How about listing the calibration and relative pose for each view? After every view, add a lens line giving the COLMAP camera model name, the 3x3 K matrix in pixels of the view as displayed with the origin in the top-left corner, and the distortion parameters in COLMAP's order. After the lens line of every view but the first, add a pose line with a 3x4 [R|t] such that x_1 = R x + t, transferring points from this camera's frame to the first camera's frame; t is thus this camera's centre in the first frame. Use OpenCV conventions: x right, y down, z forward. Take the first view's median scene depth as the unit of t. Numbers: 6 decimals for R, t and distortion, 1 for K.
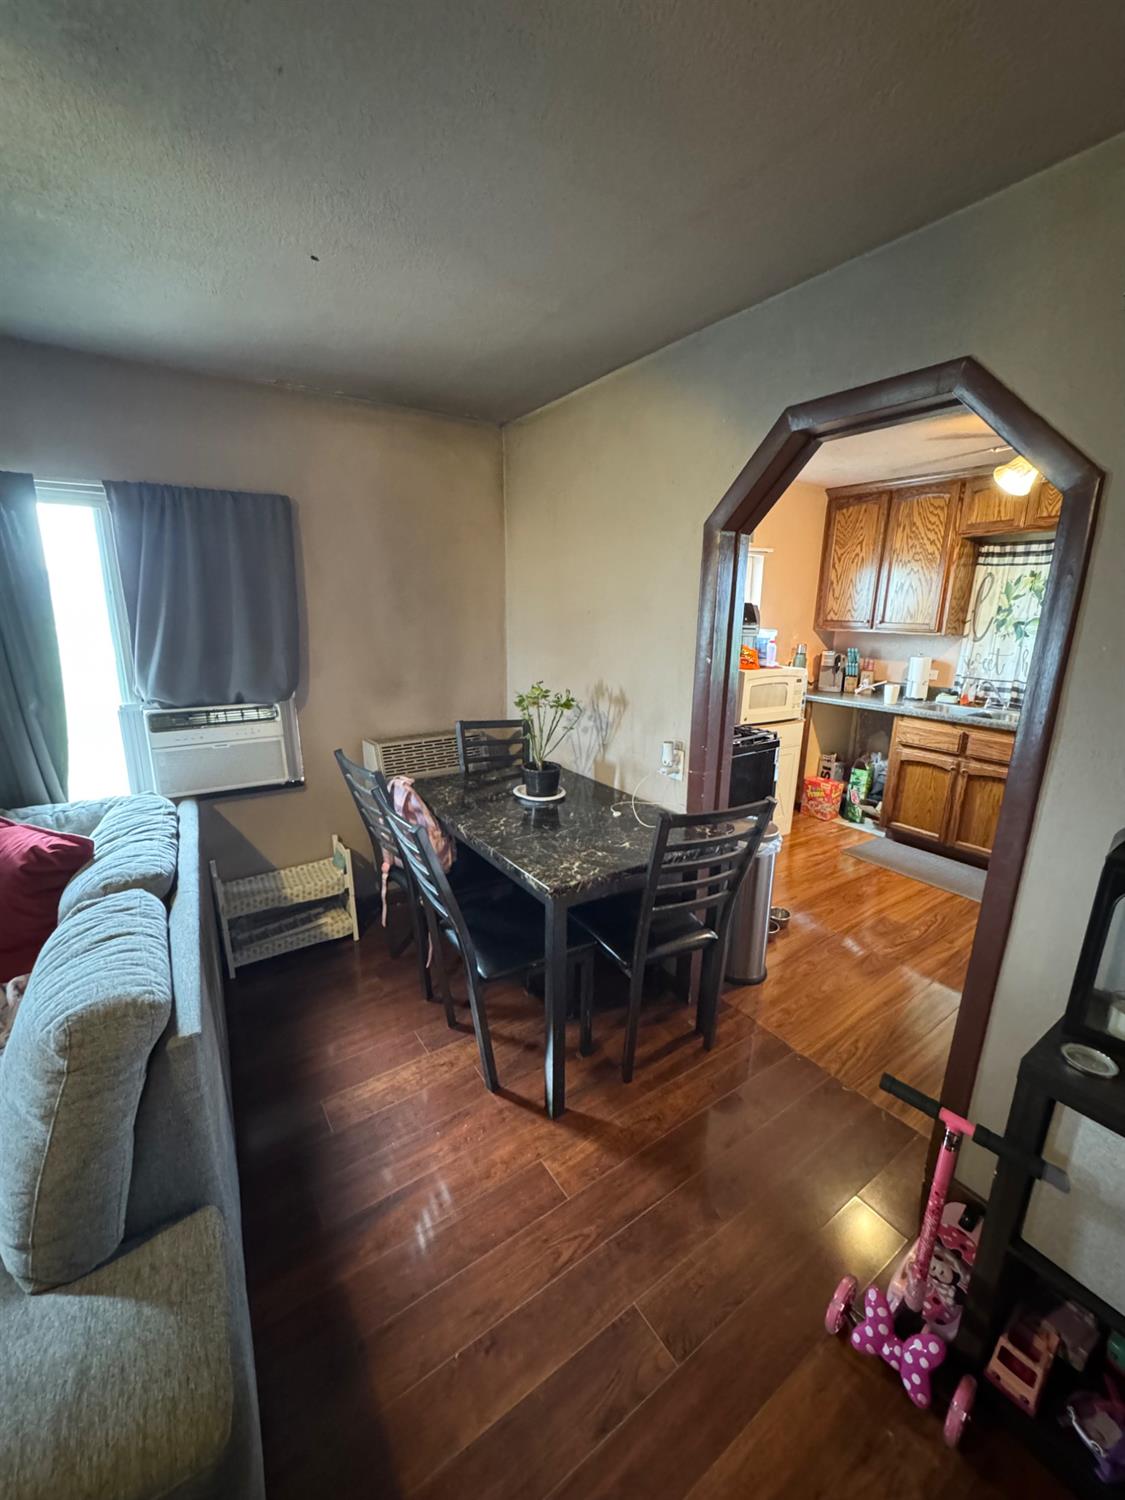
lens RADIAL K [[600.8, 0, 558.5], [0, 600.8, 750.6], [0, 0, 1]] dist [-0.001219, -0.000076]
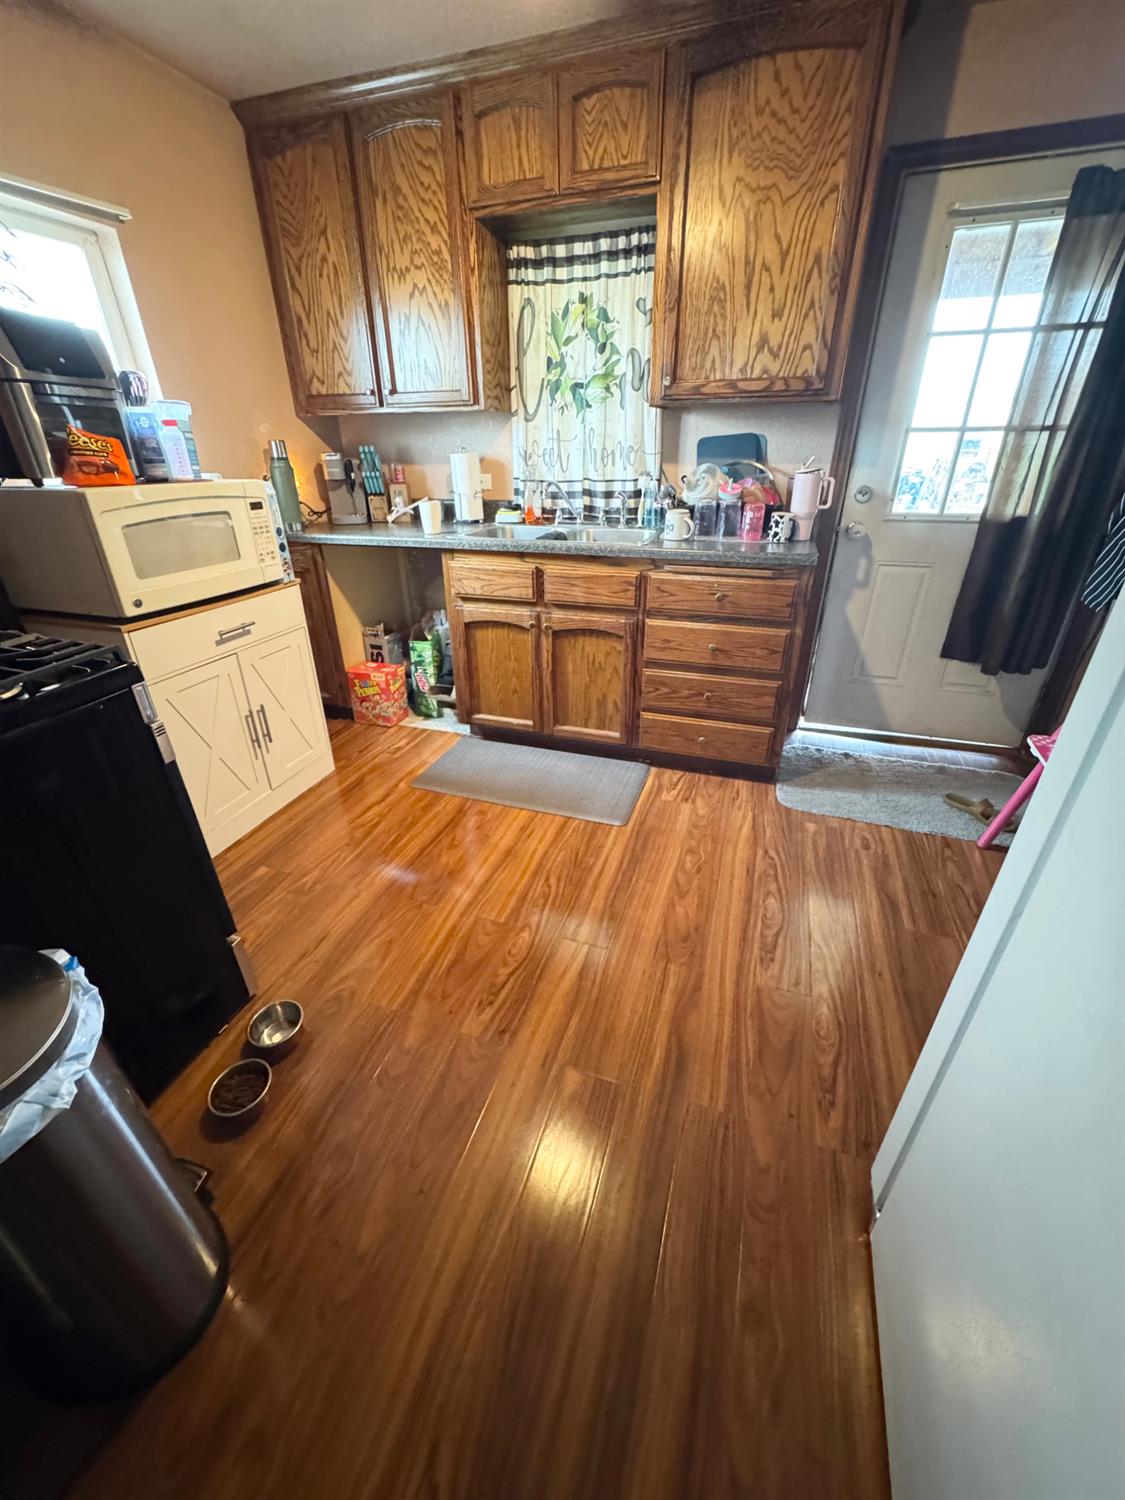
lens RADIAL K [[600.8, 0, 558.5], [0, 600.8, 750.6], [0, 0, 1]] dist [-0.001219, -0.000076]
pose [[0.806740, -0.295279, 0.511840, 0.264320], [0.163120, 0.943823, 0.287386, -0.022312], [-0.567946, -0.148355, 0.809585, 0.375385]]
